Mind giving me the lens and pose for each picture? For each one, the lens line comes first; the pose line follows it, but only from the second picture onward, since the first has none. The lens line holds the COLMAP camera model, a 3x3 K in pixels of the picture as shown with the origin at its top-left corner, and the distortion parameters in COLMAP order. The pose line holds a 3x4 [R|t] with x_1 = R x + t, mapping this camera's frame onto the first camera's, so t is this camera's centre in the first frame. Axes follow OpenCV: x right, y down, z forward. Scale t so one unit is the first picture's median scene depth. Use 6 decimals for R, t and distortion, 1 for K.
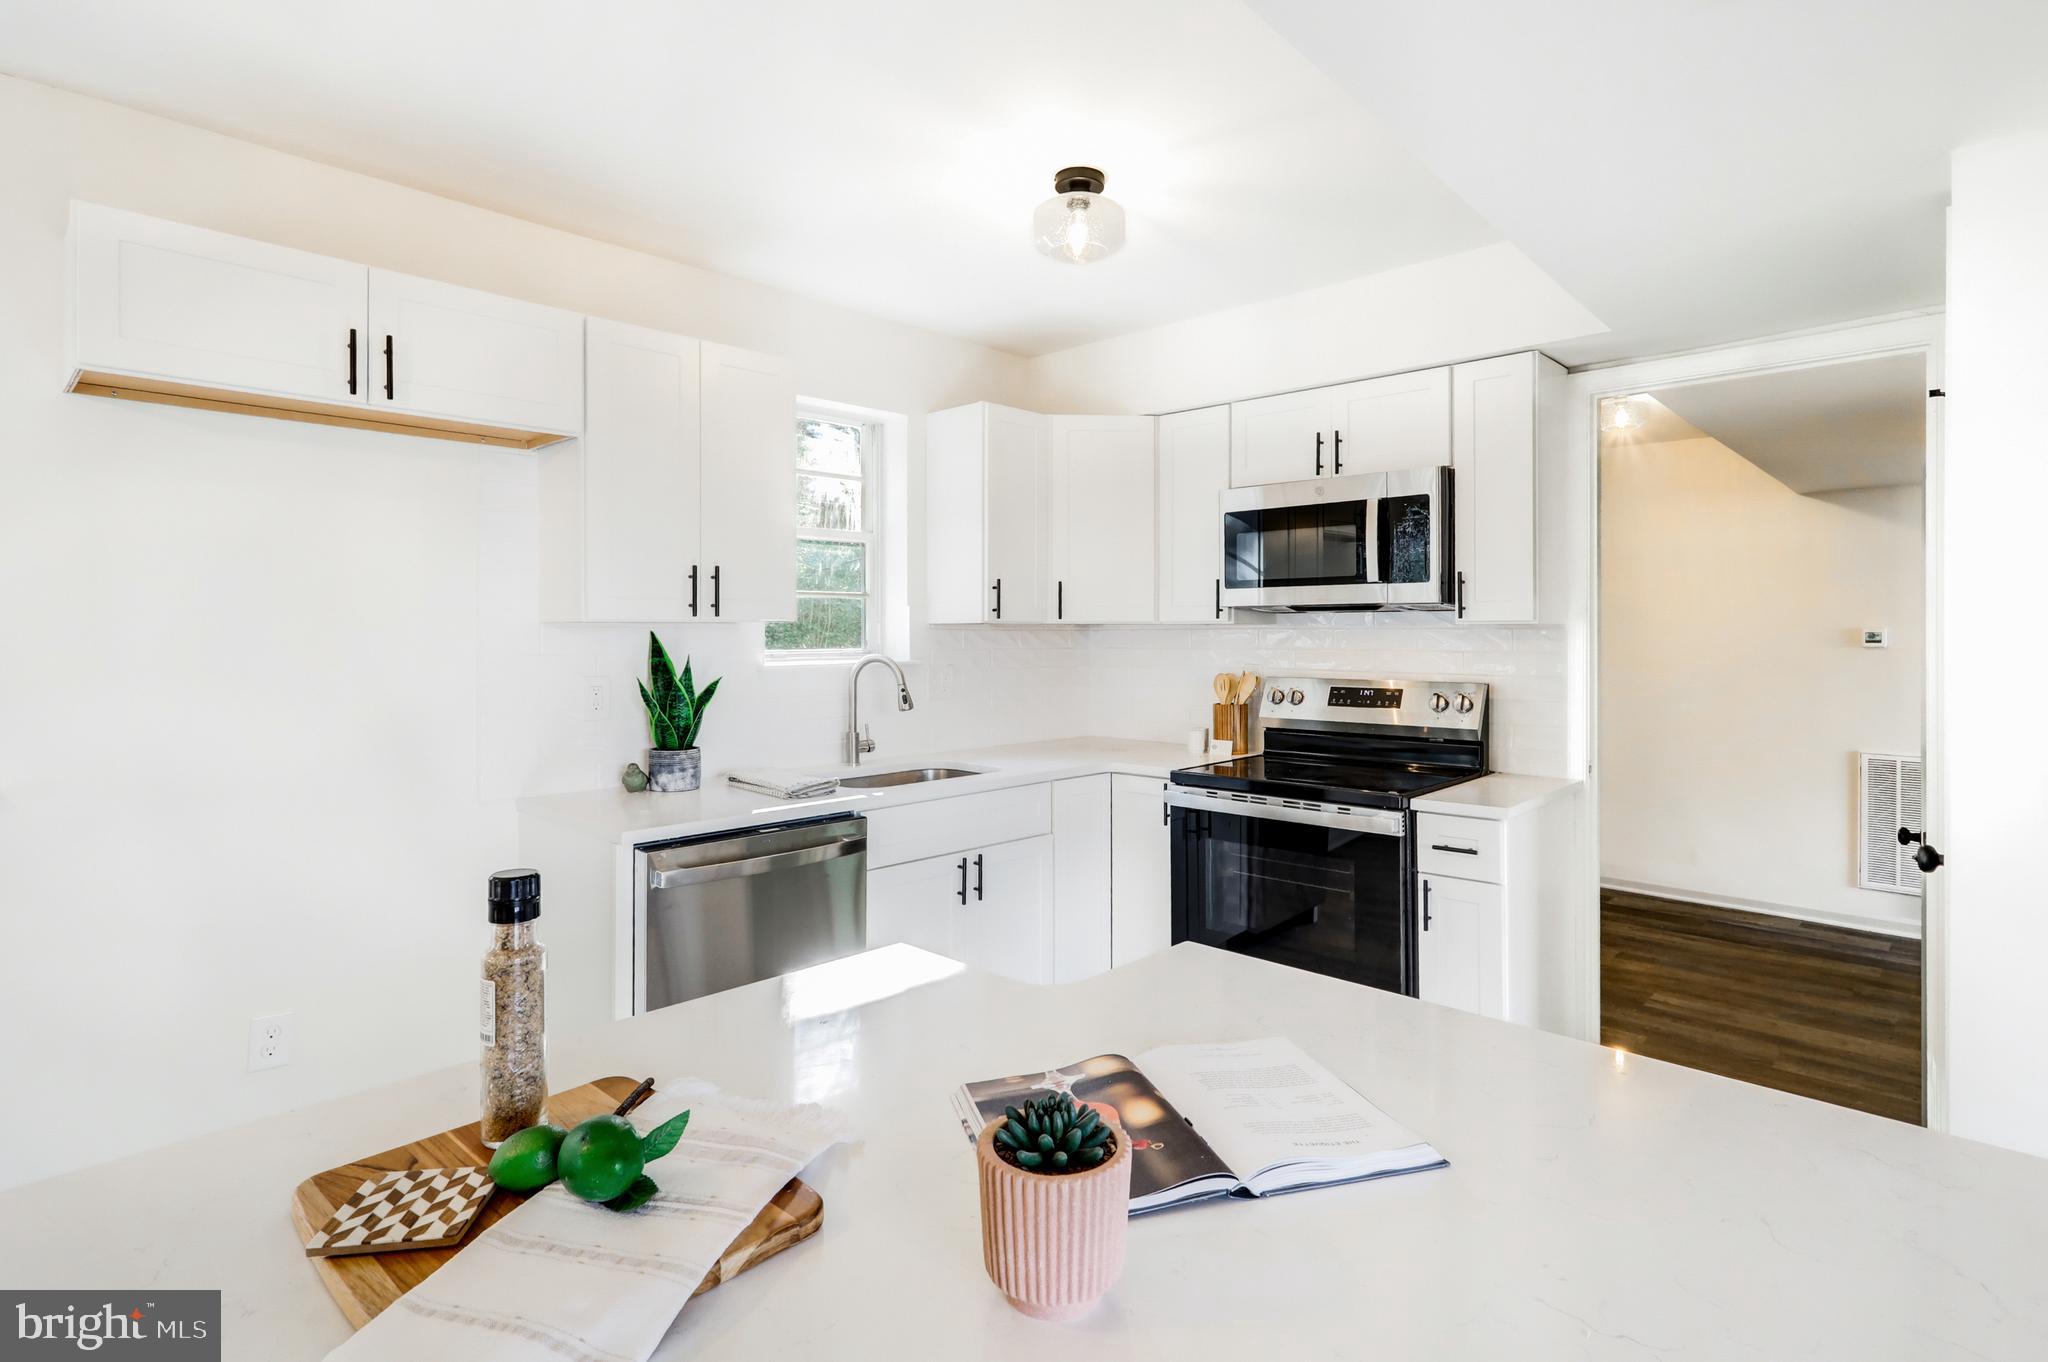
lens RADIAL K [[1030.9, 0, 1037.9], [0, 1030.9, 640.8], [0, 0, 1]] dist [0.000014, 0.000215]
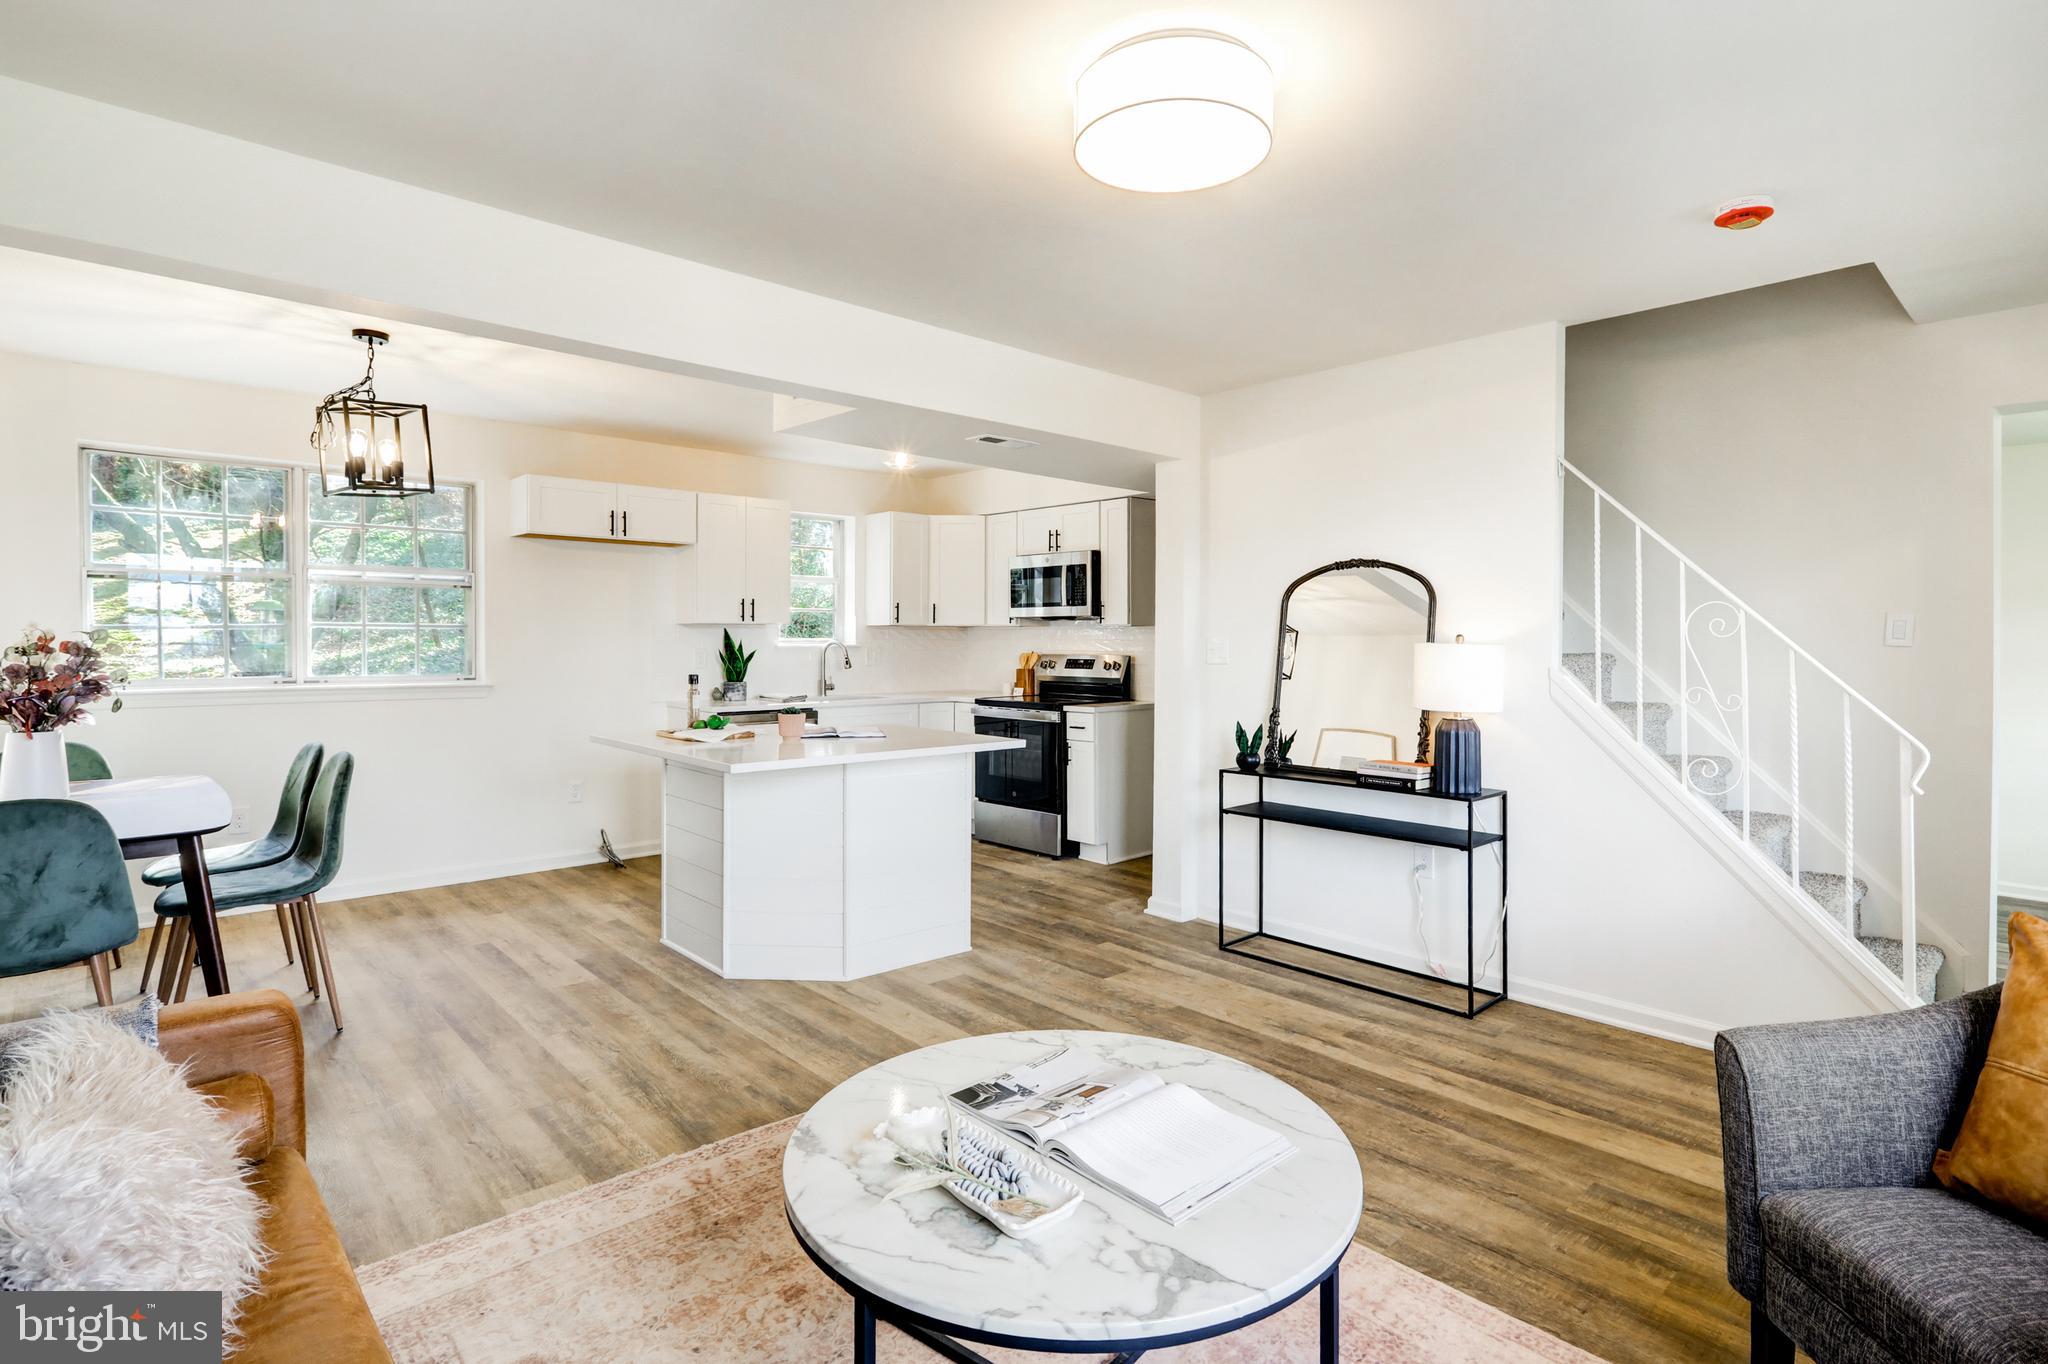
lens RADIAL K [[1012.6, 0, 1024.0], [0, 1012.6, 682.0], [0, 0, 1]] dist [-0.012161, 0.000401]
pose [[0.997462, 0.007562, -0.070792, 0.370837], [-0.005240, 0.999444, 0.032937, 0.028240], [0.071001, -0.032483, 0.996947, -0.988576]]
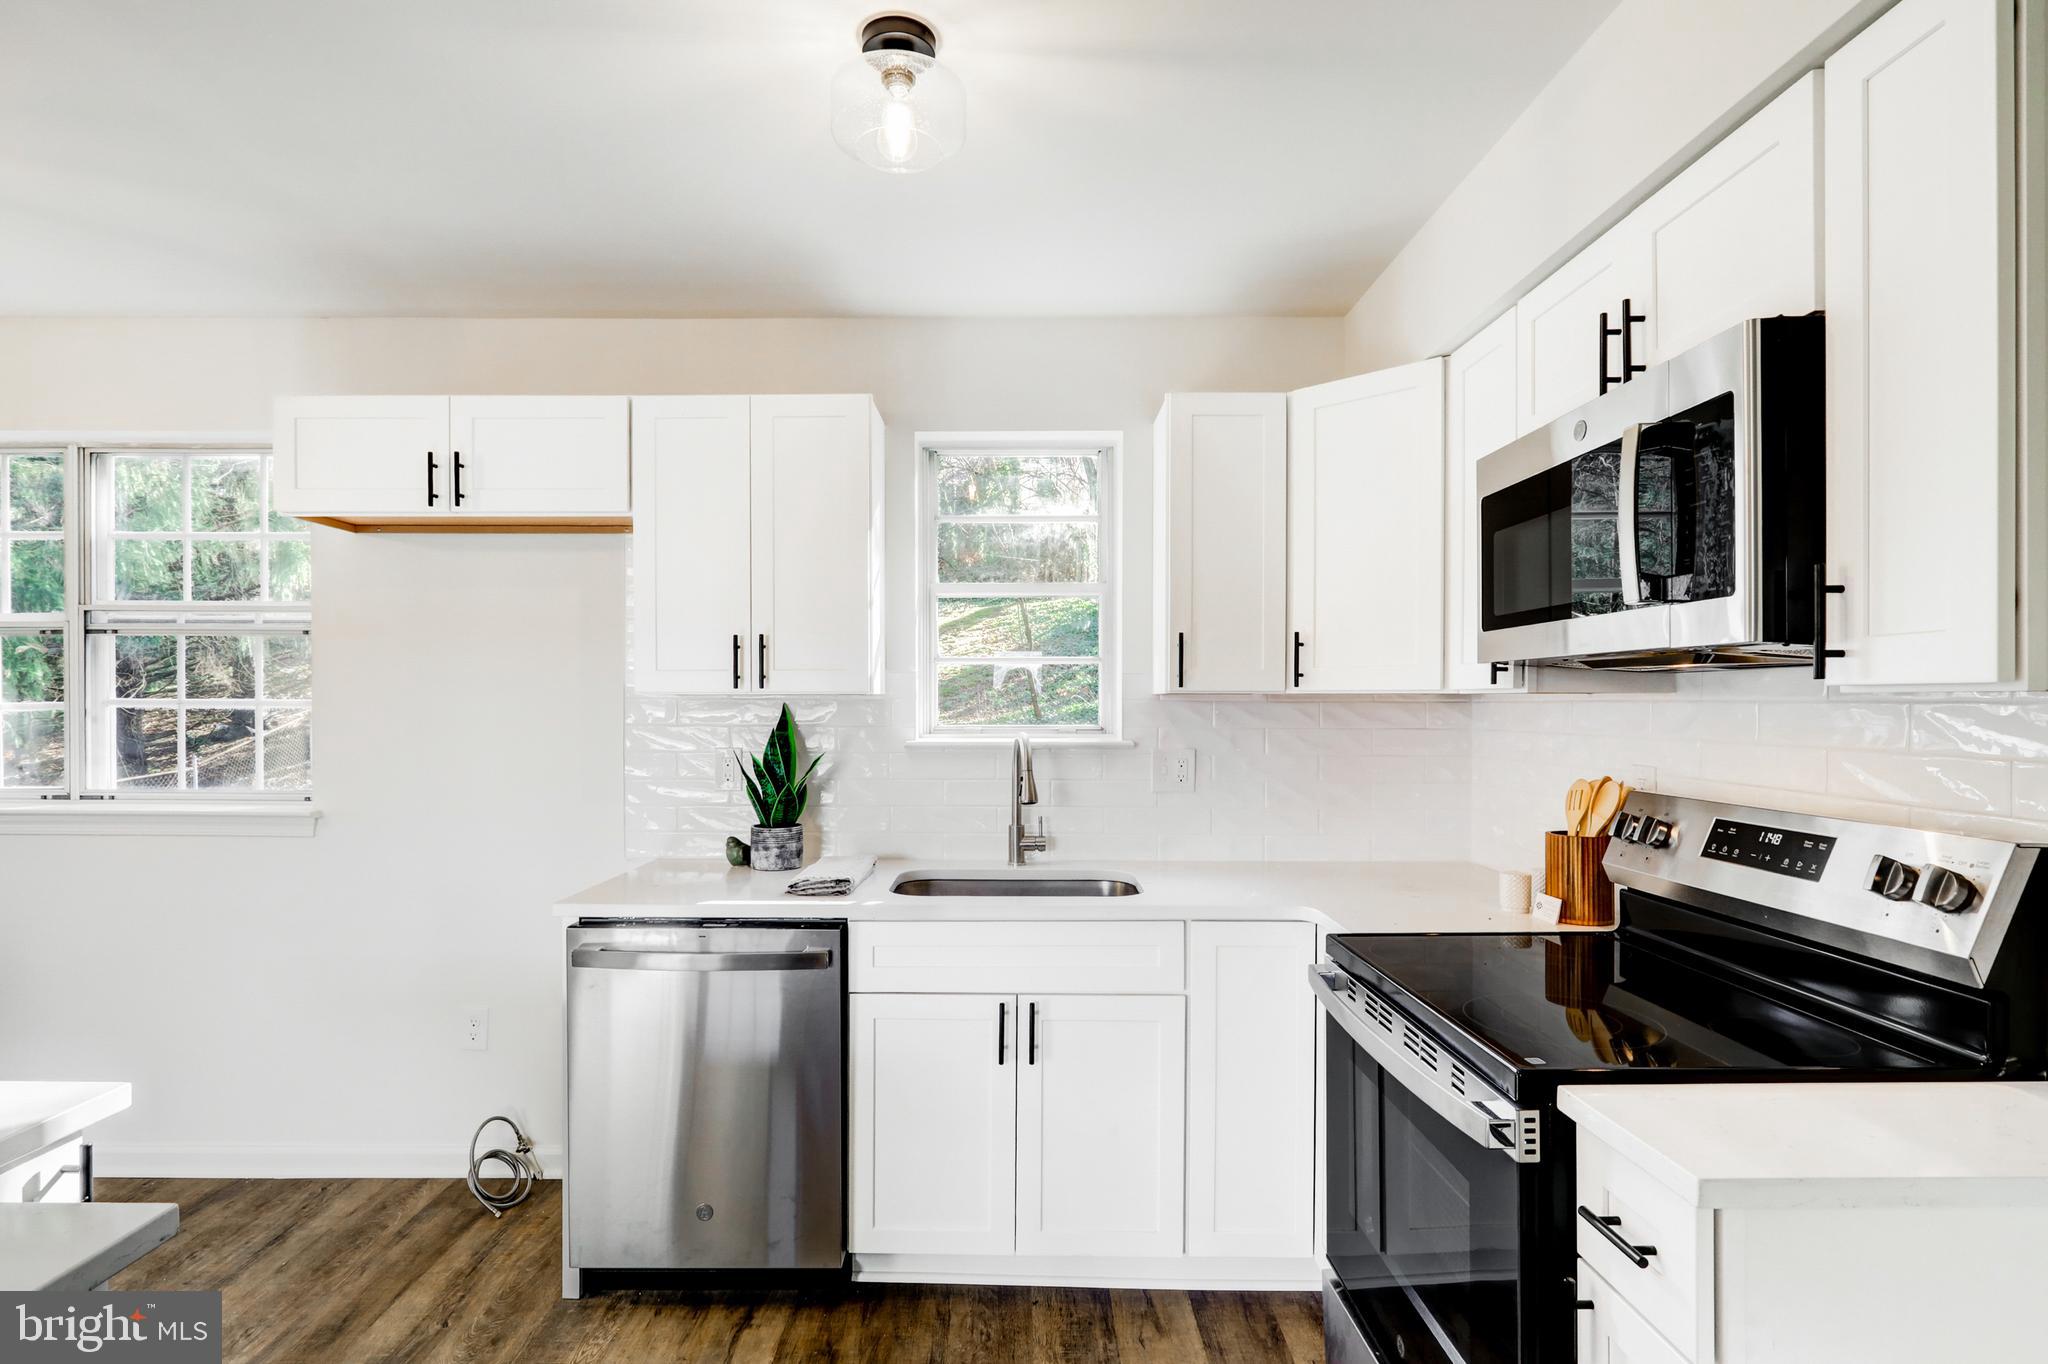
lens RADIAL K [[1032.5, 0, 1004.5], [0, 1032.5, 709.5], [0, 0, 1]] dist [0.001453, 0.000269]
pose [[0.685157, 0.007238, -0.728360, 0.450671], [-0.007740, 0.999967, 0.002656, -0.007489], [0.728354, 0.003818, 0.685190, 0.447488]]
